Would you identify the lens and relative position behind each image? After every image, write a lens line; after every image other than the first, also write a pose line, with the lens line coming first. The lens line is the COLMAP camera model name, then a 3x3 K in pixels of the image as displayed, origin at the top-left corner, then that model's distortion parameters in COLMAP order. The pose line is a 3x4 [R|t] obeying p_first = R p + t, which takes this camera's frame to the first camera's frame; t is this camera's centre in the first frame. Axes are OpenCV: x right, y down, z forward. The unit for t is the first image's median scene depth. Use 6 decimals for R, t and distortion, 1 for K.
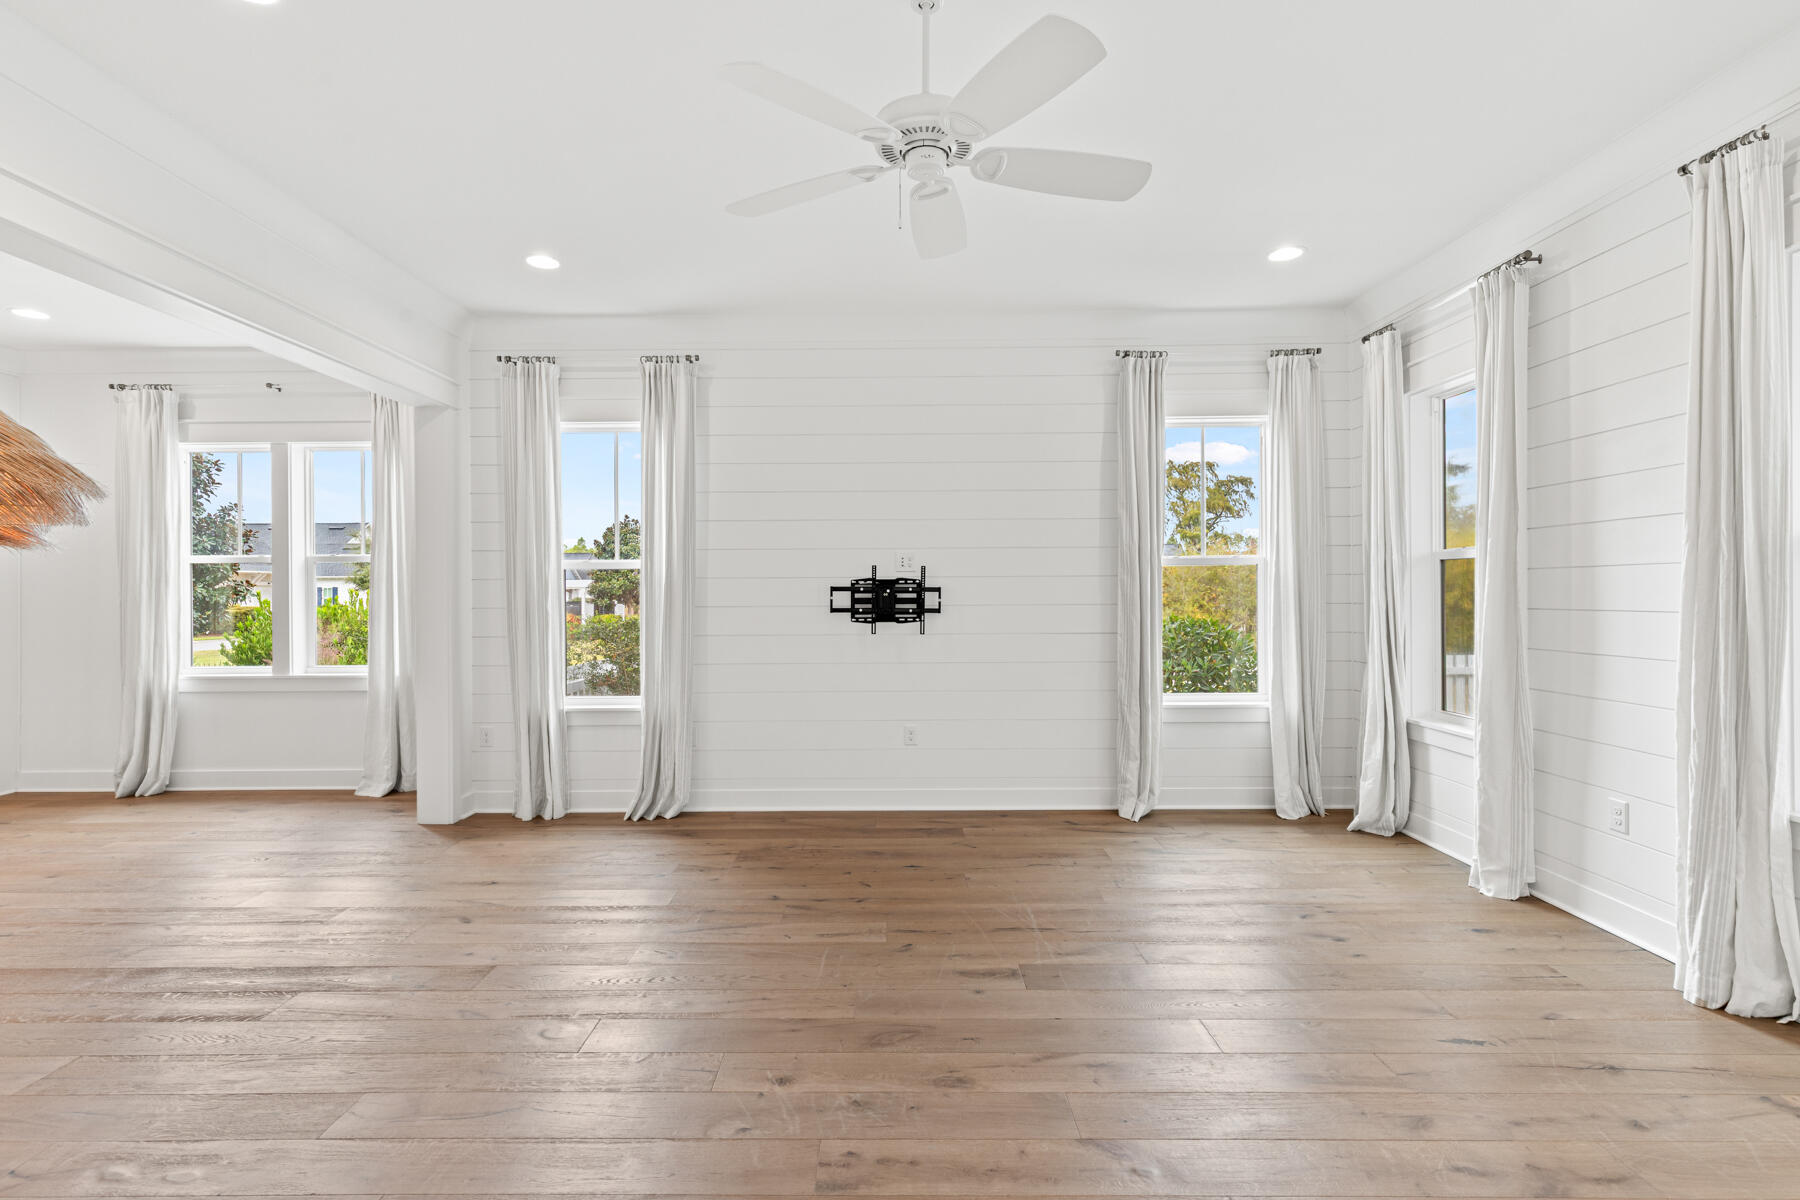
lens RADIAL K [[824.5, 0, 890.6], [0, 824.5, 590.3], [0, 0, 1]] dist [0.007522, 0.000137]
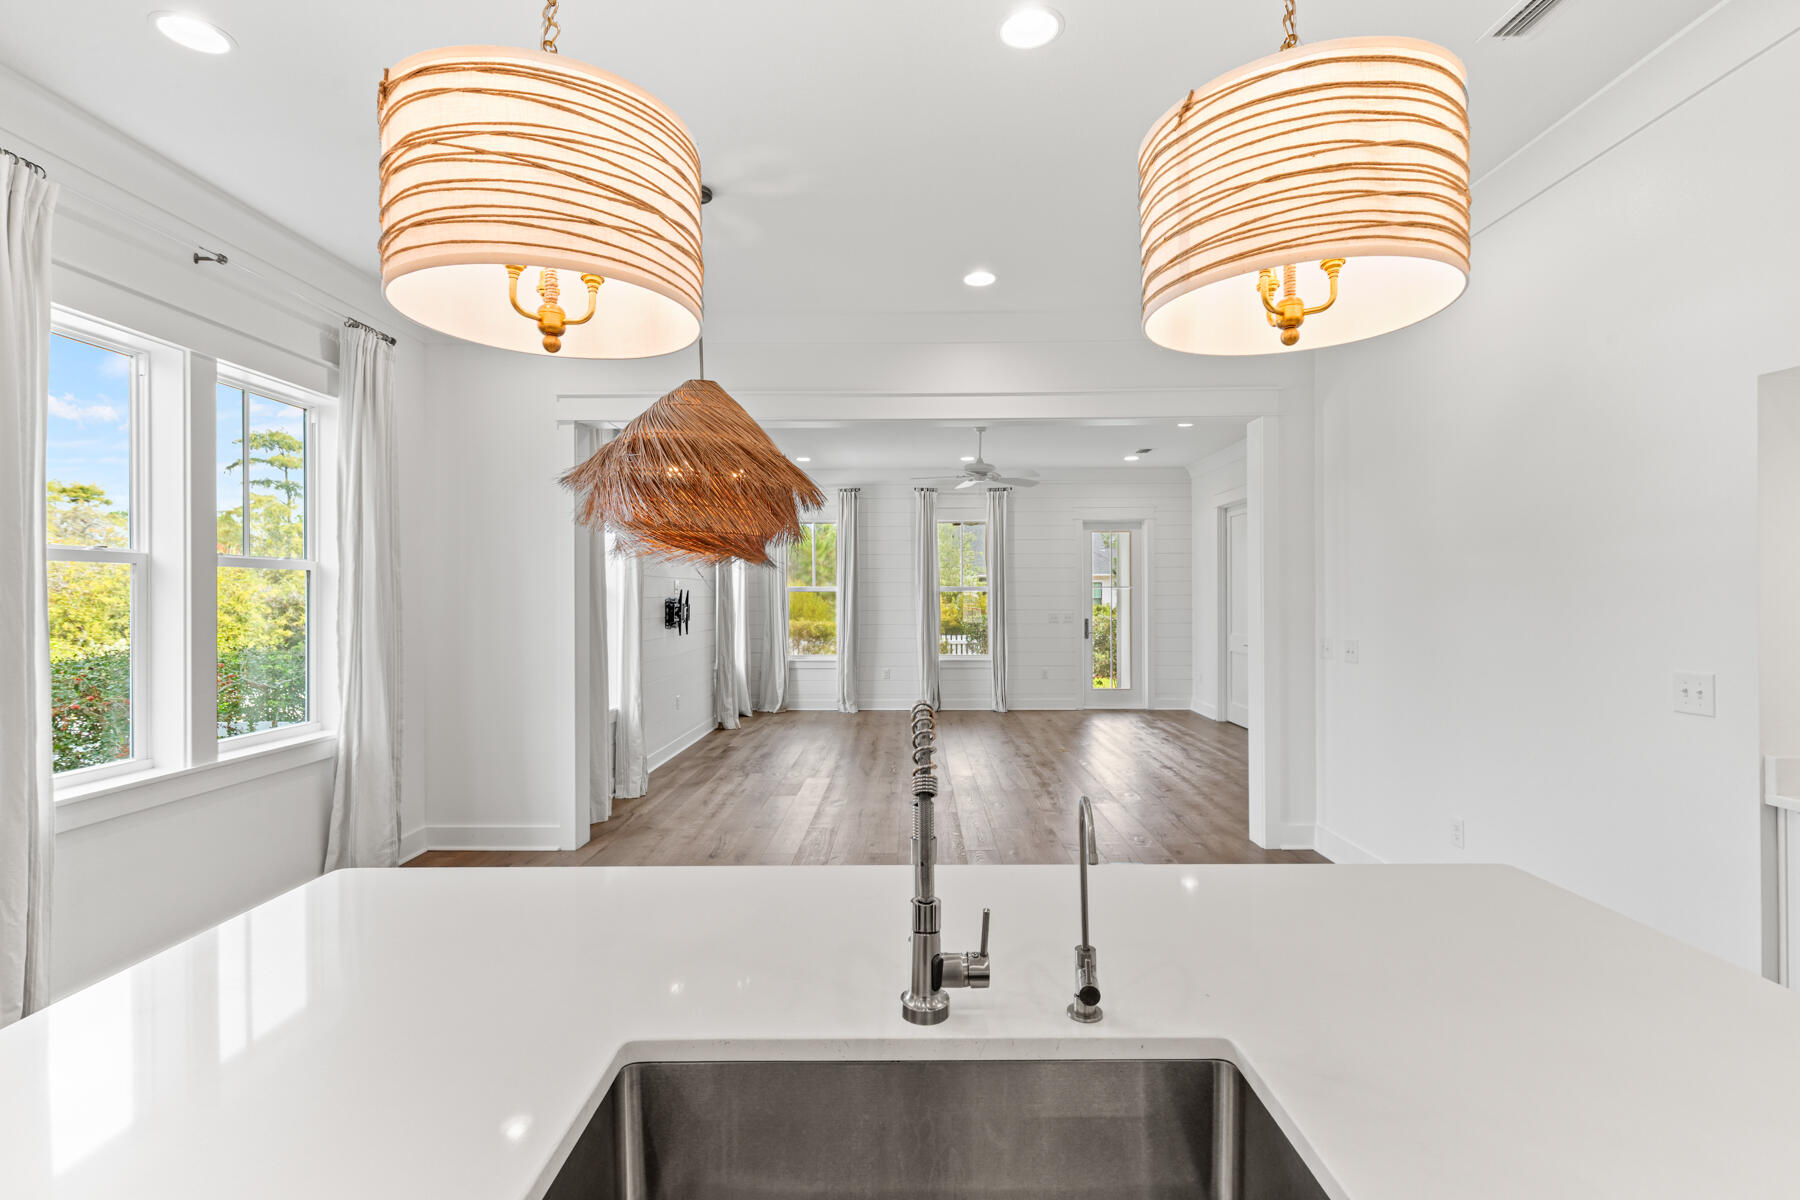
lens RADIAL K [[806.0, 0, 903.9], [0, 806.0, 592.1], [0, 0, 1]] dist [0.003177, -0.000761]
pose [[0.004154, 0.009999, 0.999941, -1.419067], [0.002091, 0.999948, -0.010008, -0.009913], [-0.999989, 0.002132, 0.004133, 0.568790]]
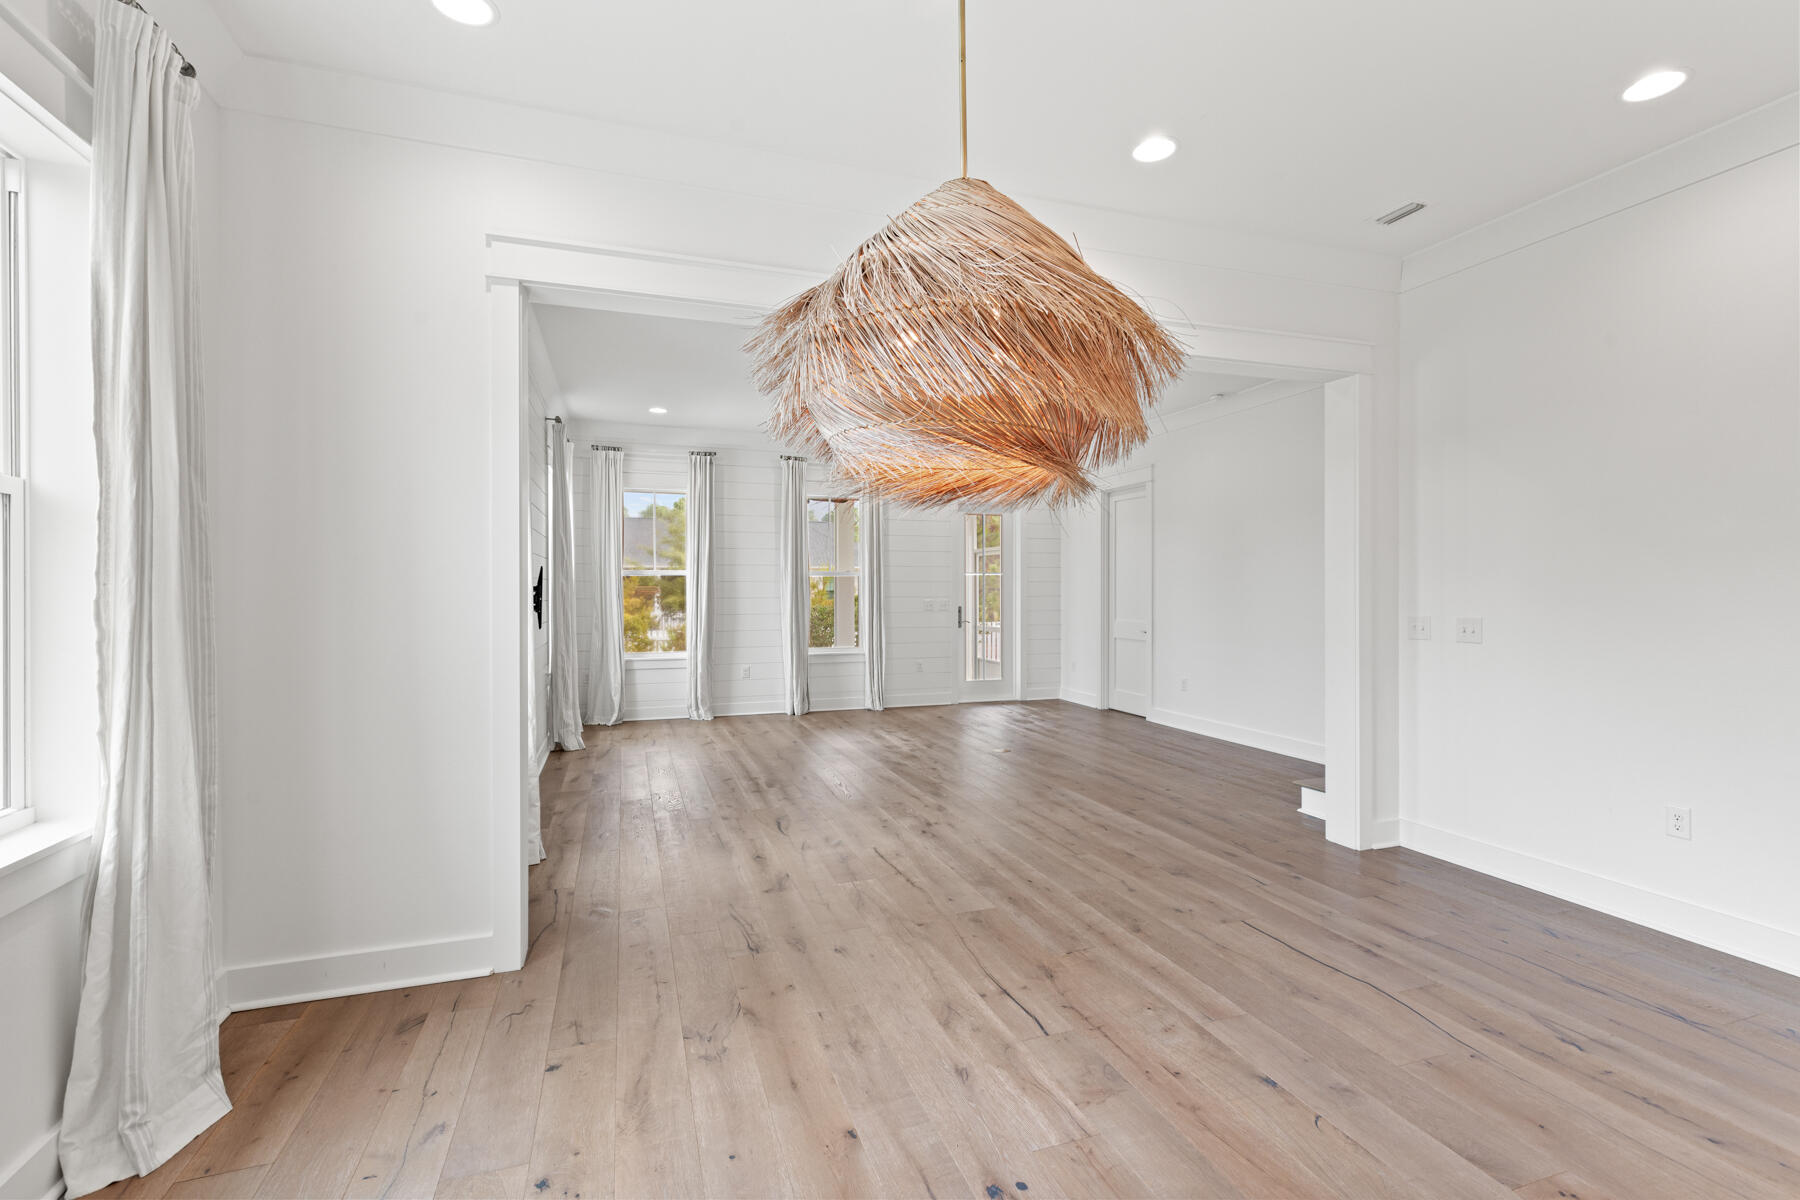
lens RADIAL K [[806.0, 0, 903.9], [0, 806.0, 592.1], [0, 0, 1]] dist [0.003177, -0.000761]
pose [[-0.336788, 0.001863, 0.941579, -1.142255], [0.001314, 0.999998, -0.001508, 0.005997], [-0.941580, 0.000729, -0.336789, 0.873758]]
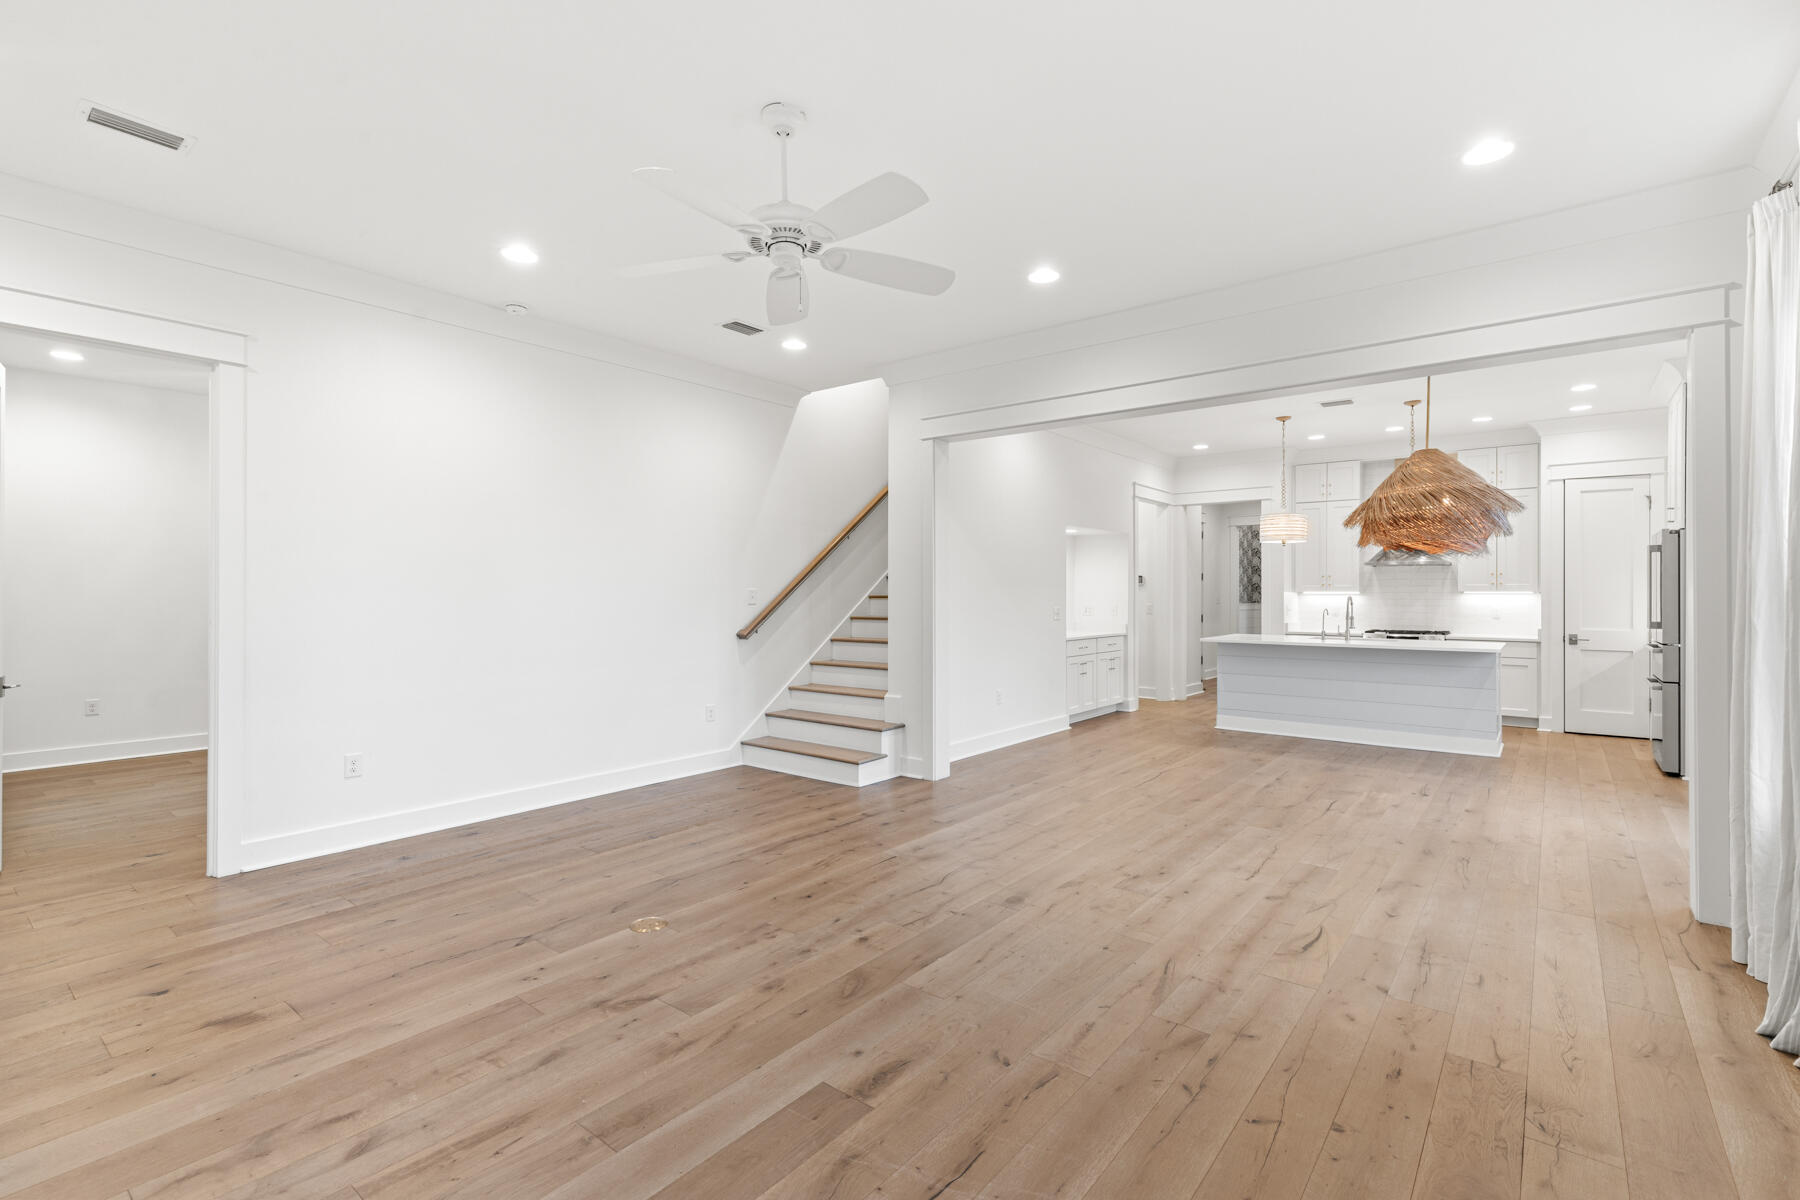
lens RADIAL K [[806.0, 0, 903.9], [0, 806.0, 592.1], [0, 0, 1]] dist [0.003177, -0.000761]
pose [[-0.621221, 0.004421, -0.783623, 0.396662], [0.004580, 0.999987, 0.002011, -0.001039], [0.783622, -0.002340, -0.621233, 0.839899]]
